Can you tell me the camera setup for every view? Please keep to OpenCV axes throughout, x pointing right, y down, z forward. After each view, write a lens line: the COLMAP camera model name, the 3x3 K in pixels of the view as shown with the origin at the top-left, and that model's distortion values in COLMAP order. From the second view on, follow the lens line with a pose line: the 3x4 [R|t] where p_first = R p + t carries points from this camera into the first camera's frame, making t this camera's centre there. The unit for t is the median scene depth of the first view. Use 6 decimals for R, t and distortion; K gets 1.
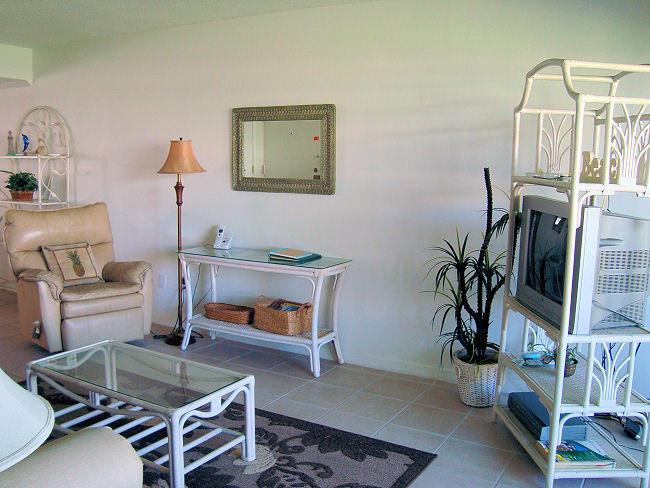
lens RADIAL K [[642.9, 0, 325.0], [0, 642.9, 244.0], [0, 0, 1]] dist [-0.200920, 0.199617]
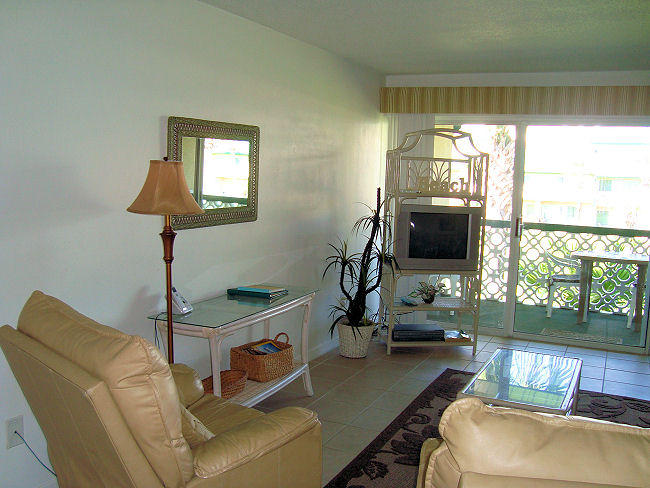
lens RADIAL K [[642.9, 0, 325.0], [0, 642.9, 244.0], [0, 0, 1]] dist [-0.200920, 0.199617]
pose [[-0.071468, -0.136335, 0.988082, -0.886267], [0.101715, 0.984454, 0.143191, -0.157756], [-0.992243, 0.110736, -0.056490, 0.892546]]
